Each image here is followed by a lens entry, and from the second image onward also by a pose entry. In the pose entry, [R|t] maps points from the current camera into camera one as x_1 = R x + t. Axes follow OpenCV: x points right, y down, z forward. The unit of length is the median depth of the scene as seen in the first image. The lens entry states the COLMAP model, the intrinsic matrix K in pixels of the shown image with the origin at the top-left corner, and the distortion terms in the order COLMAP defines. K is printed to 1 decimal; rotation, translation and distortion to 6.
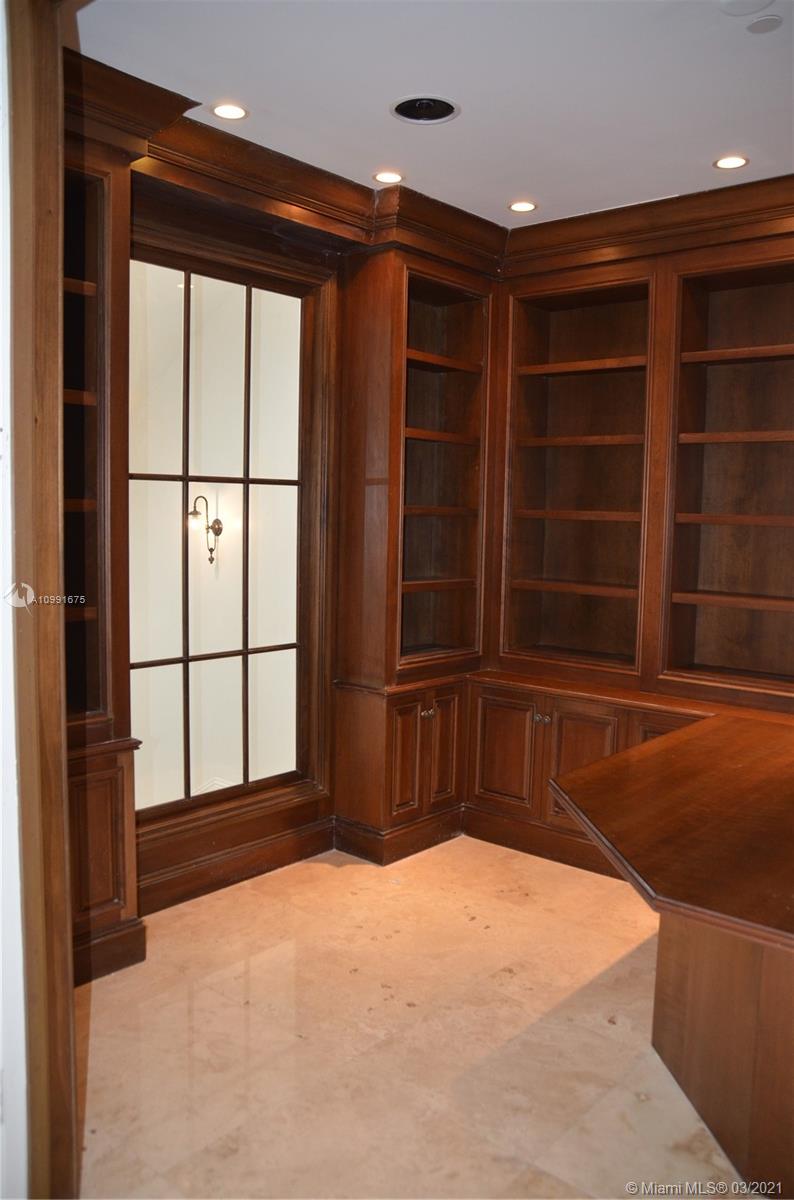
lens RADIAL K [[953.9, 0, 389.9], [0, 953.9, 597.8], [0, 0, 1]] dist [-0.130387, 0.096051]
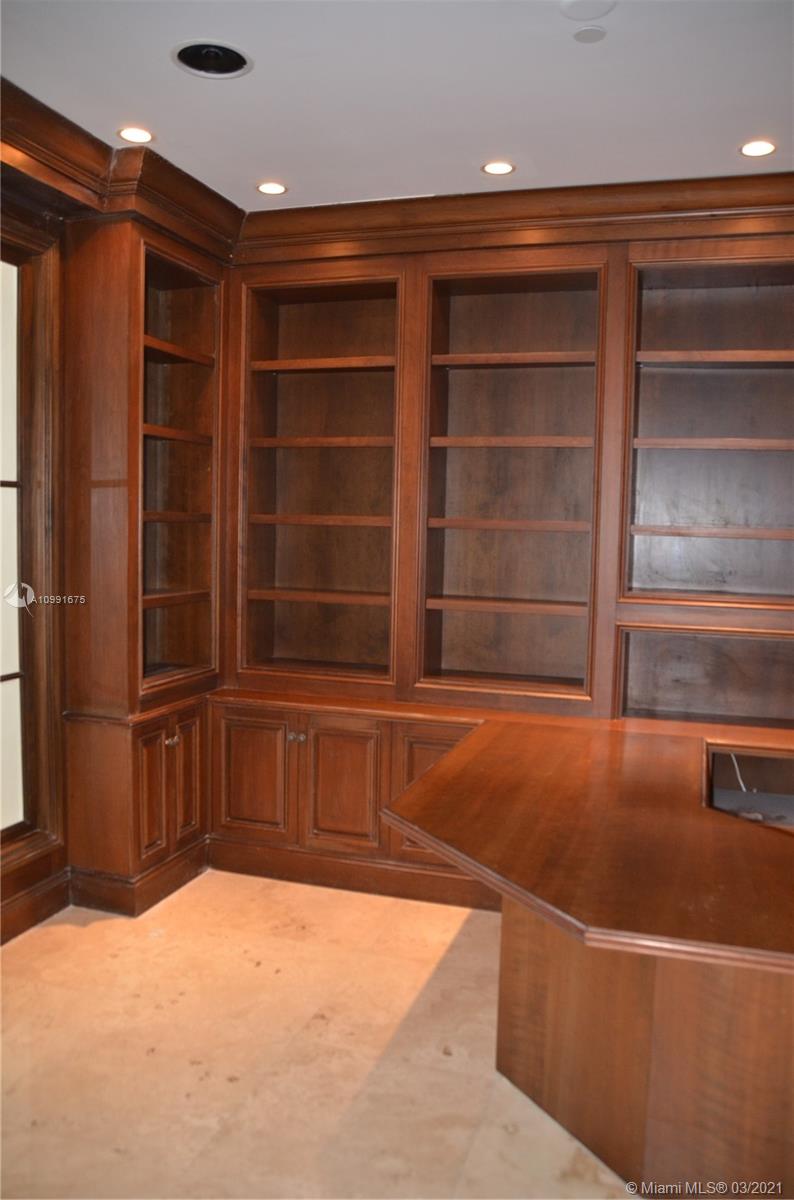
lens RADIAL K [[953.9, 0, 406.8], [0, 953.9, 603.0], [0, 0, 1]] dist [-0.130387, 0.096051]
pose [[0.916521, -0.034189, 0.398522, -0.114652], [0.033296, 0.999404, 0.009163, -0.010709], [-0.398598, 0.004871, 0.917113, 0.096595]]
